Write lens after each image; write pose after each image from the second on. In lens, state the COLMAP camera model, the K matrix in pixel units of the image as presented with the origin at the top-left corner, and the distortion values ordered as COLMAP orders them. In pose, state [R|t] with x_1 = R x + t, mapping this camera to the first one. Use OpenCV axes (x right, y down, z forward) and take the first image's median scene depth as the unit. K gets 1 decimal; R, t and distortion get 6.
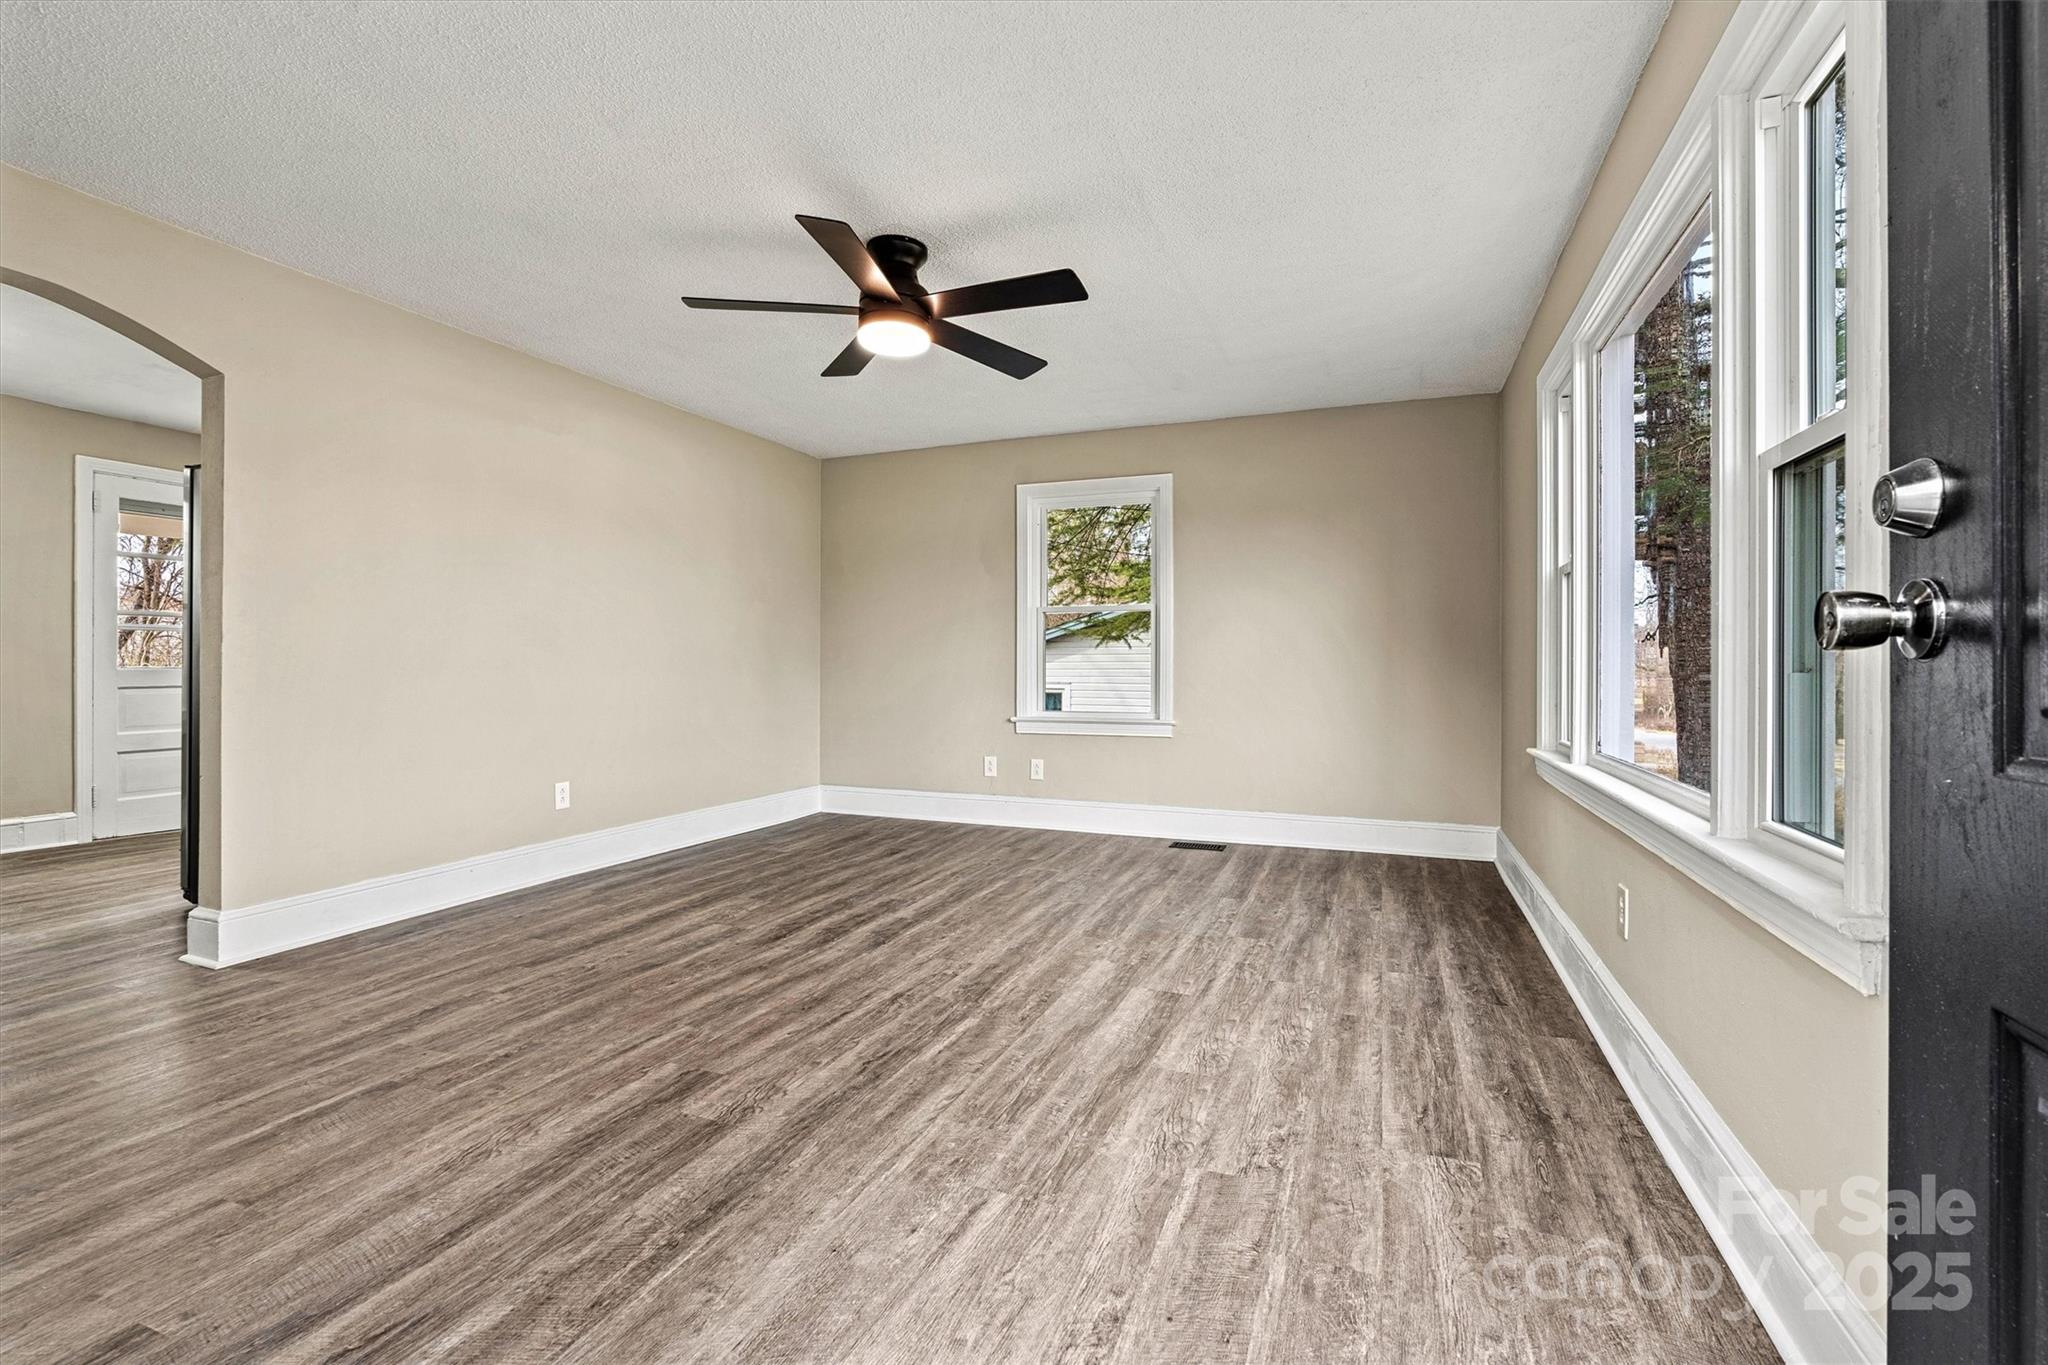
lens RADIAL K [[930.1, 0, 1009.1], [0, 930.1, 671.3], [0, 0, 1]] dist [-0.009057, 0.002275]
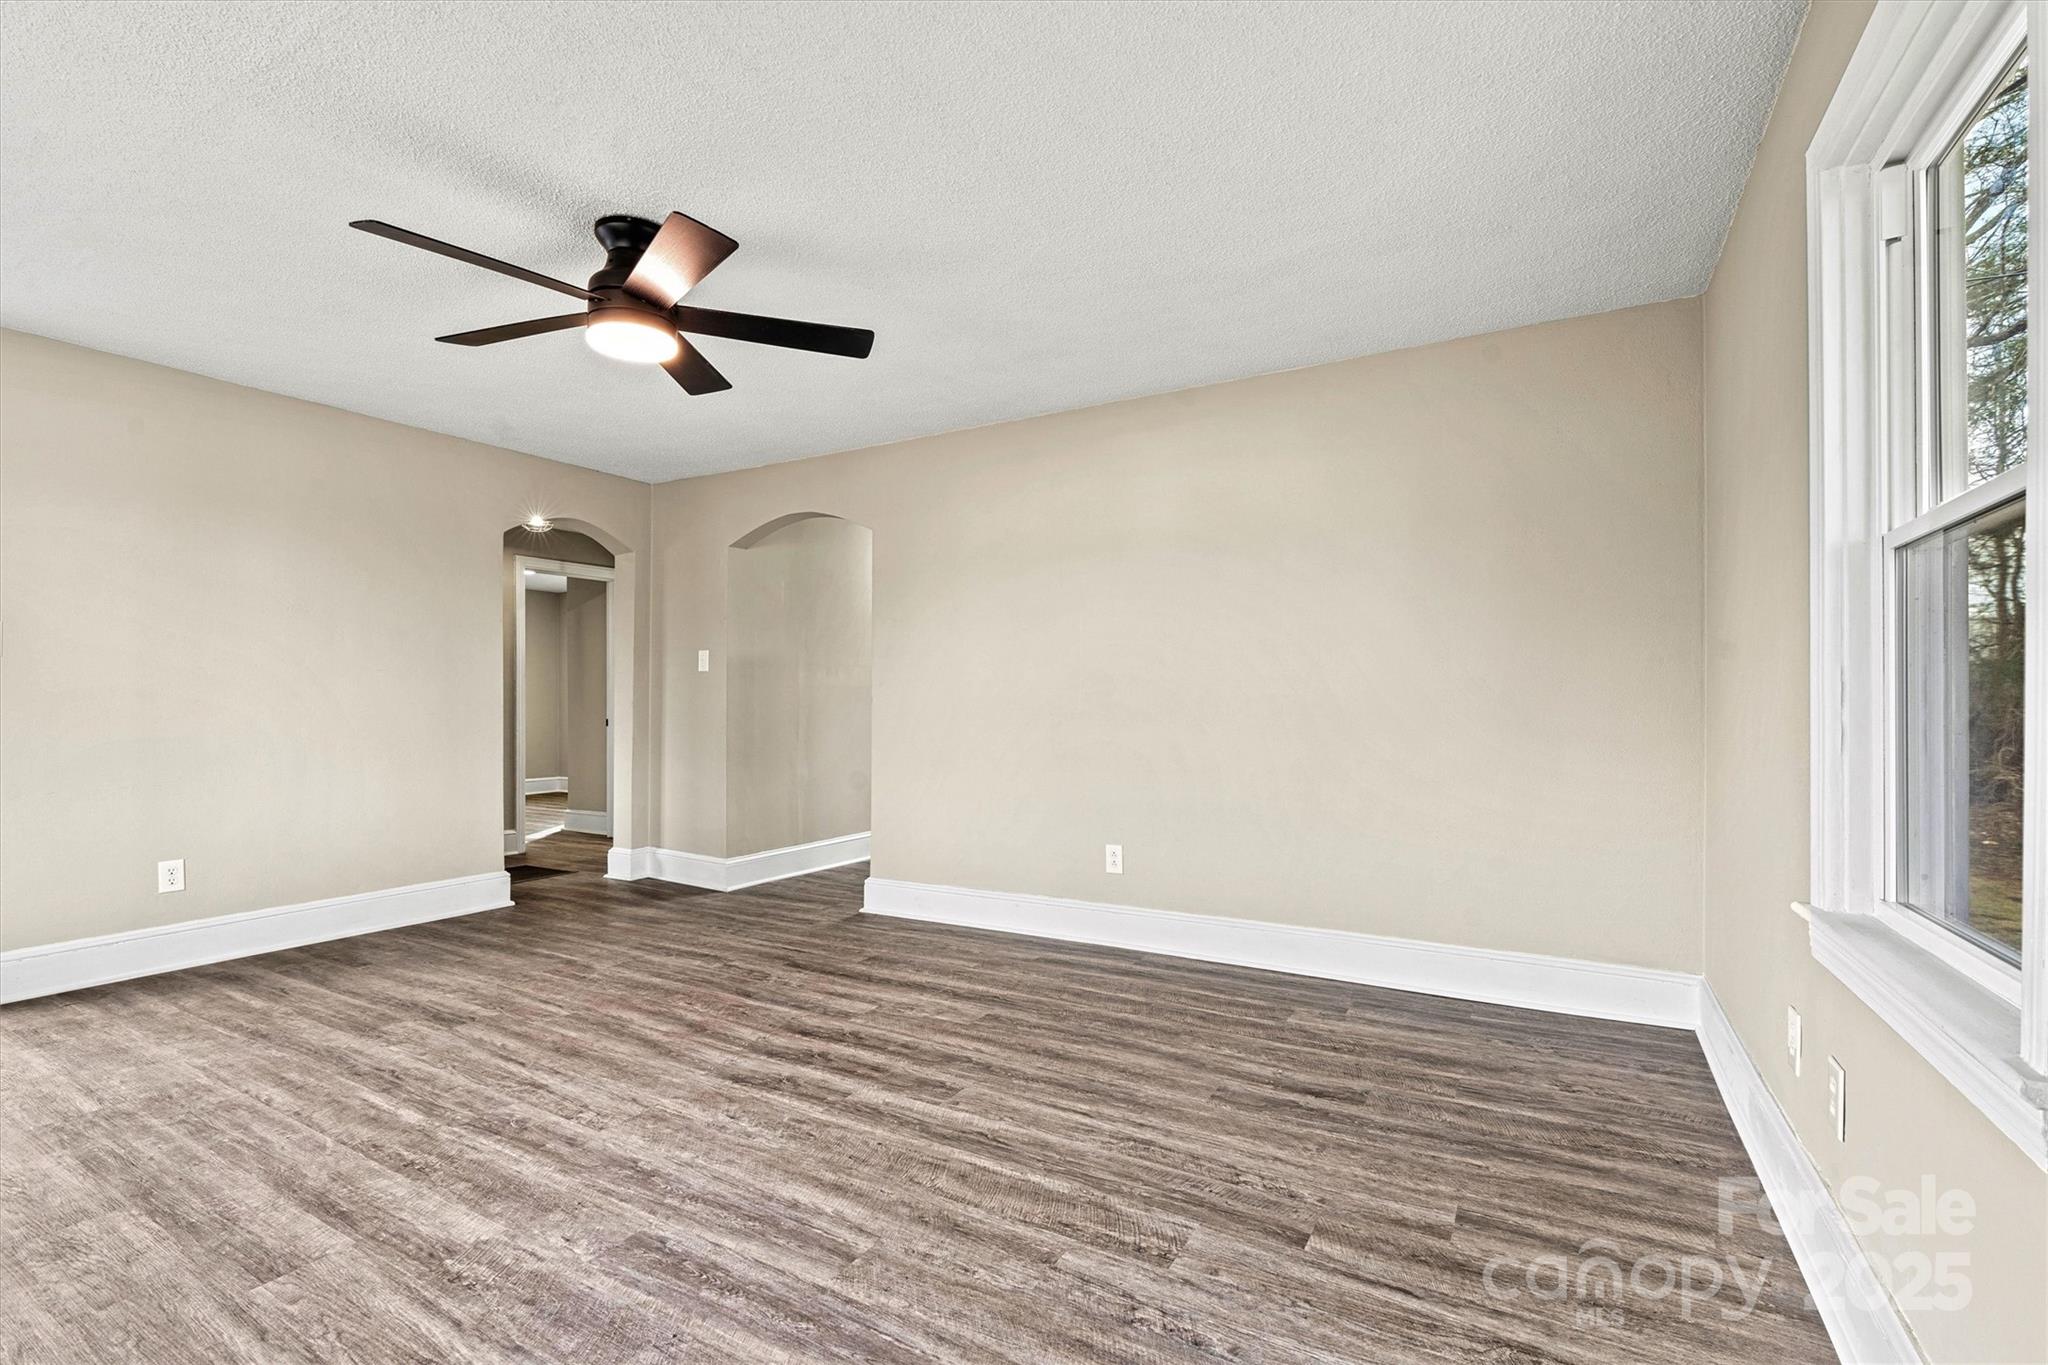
lens RADIAL K [[930.1, 0, 1004.8], [0, 930.1, 695.4], [0, 0, 1]] dist [-0.009057, 0.002275]
pose [[-0.153950, -0.015038, -0.987964, 0.729933], [-0.006245, 0.999879, -0.014246, -0.027651], [0.988059, 0.003976, -0.154026, 1.612051]]
